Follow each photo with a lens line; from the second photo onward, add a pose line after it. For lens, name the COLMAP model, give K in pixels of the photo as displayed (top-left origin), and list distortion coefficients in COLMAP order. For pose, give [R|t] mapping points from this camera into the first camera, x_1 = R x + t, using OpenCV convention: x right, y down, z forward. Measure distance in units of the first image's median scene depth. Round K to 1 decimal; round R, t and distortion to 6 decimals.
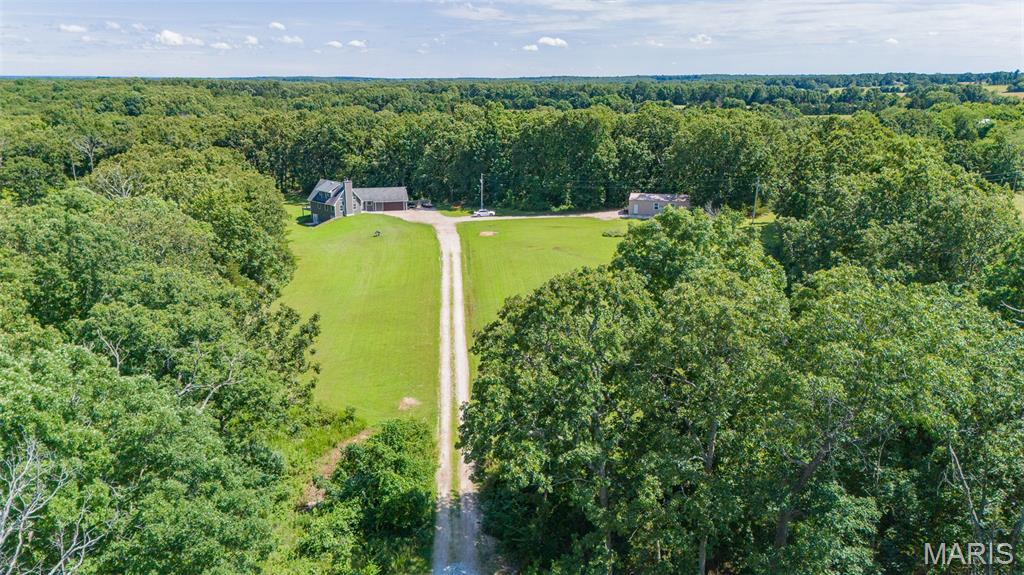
lens RADIAL K [[749.9, 0, 515.9], [0, 749.9, 284.2], [0, 0, 1]] dist [0.080575, -0.075397]
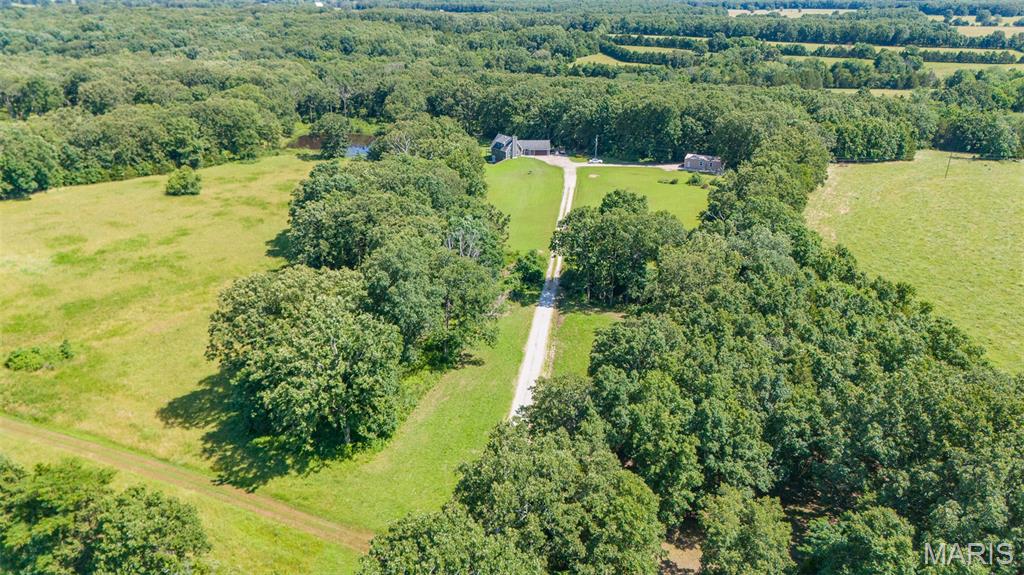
lens RADIAL K [[749.9, 0, 516.1], [0, 749.9, 293.4], [0, 0, 1]] dist [0.080575, -0.075397]
pose [[0.979635, 0.085081, -0.181869, 0.105913], [-0.062110, 0.989766, 0.128471, -0.010080], [0.190938, -0.114559, 0.974894, -0.630797]]
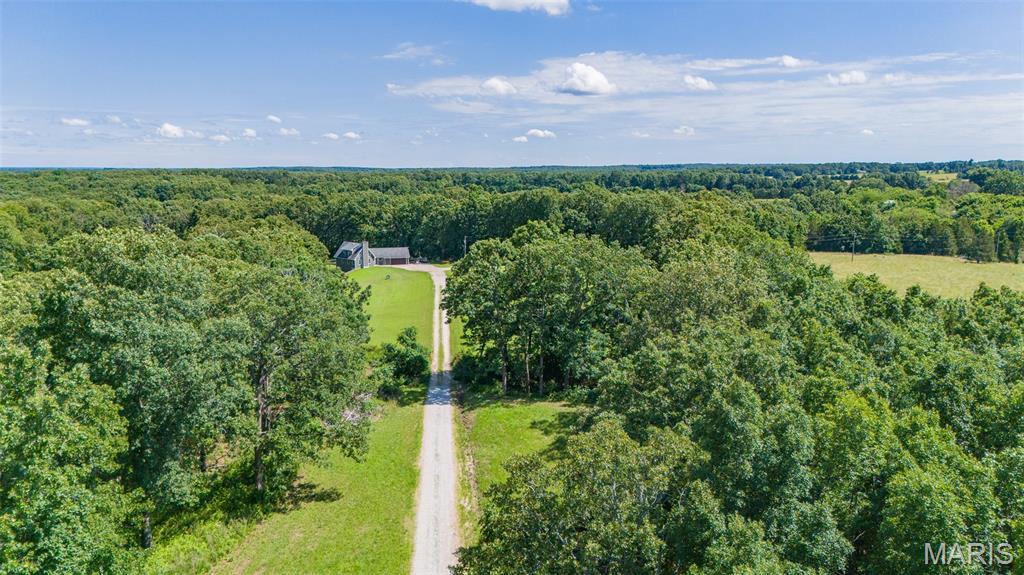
lens RADIAL K [[749.9, 0, 516.4], [0, 749.9, 287.8], [0, 0, 1]] dist [0.080575, -0.075397]
pose [[0.999952, -0.004249, 0.008782, 0.034331], [0.005166, 0.994221, -0.107229, 0.088877], [-0.008276, 0.107269, 0.994196, -0.324527]]
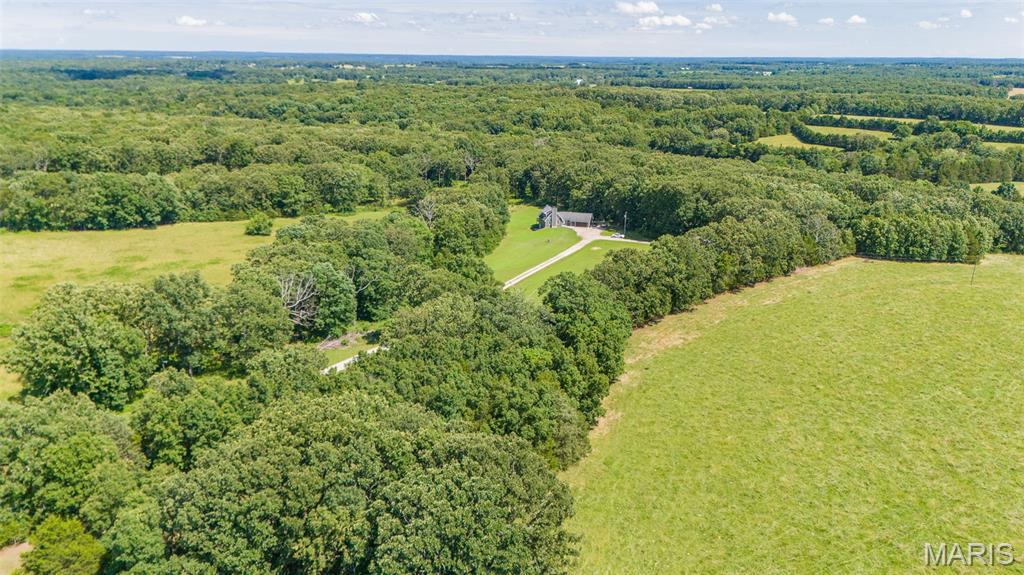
lens RADIAL K [[749.9, 0, 519.2], [0, 749.9, 295.5], [0, 0, 1]] dist [0.080575, -0.075397]
pose [[0.846103, 0.168869, -0.505562, 0.635169], [-0.149221, 0.985604, 0.079478, -0.061776], [0.511705, 0.008194, 0.859122, -0.562322]]
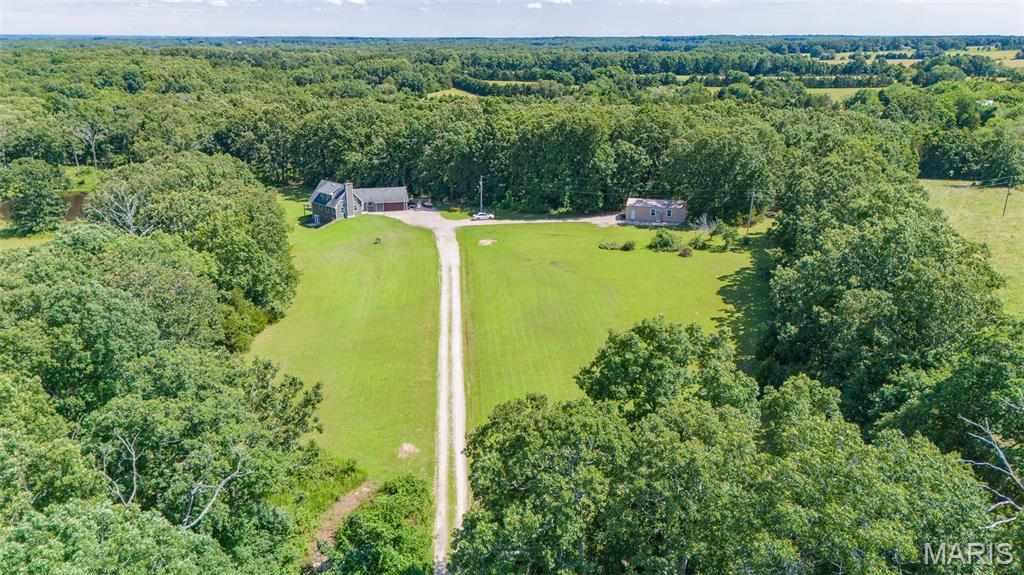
lens RADIAL K [[749.9, 0, 516.1], [0, 749.9, 283.8], [0, 0, 1]] dist [0.080575, -0.075397]
pose [[0.999996, 0.000957, -0.002796, 0.004562], [-0.000819, 0.998794, 0.049101, -0.052133], [0.002840, -0.049098, 0.998790, -0.015005]]
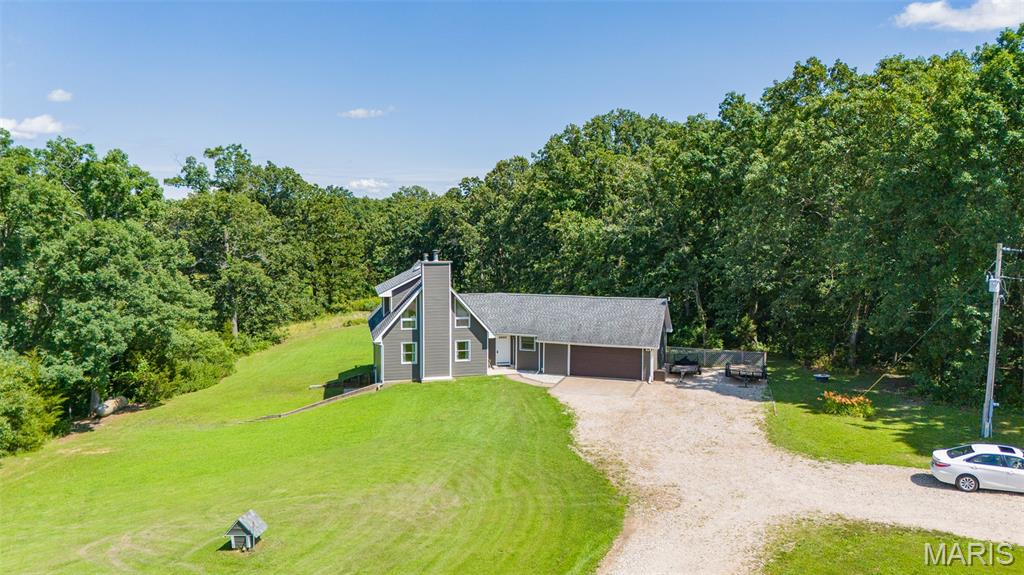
lens RADIAL K [[749.9, 0, 512.5], [0, 749.9, 286.8], [0, 0, 1]] dist [0.080575, -0.075397]
pose [[0.832988, 0.051861, -0.550855, -0.041349], [-0.146374, 0.980781, -0.129005, -0.094542], [0.533578, 0.188091, 0.824570, 0.780626]]
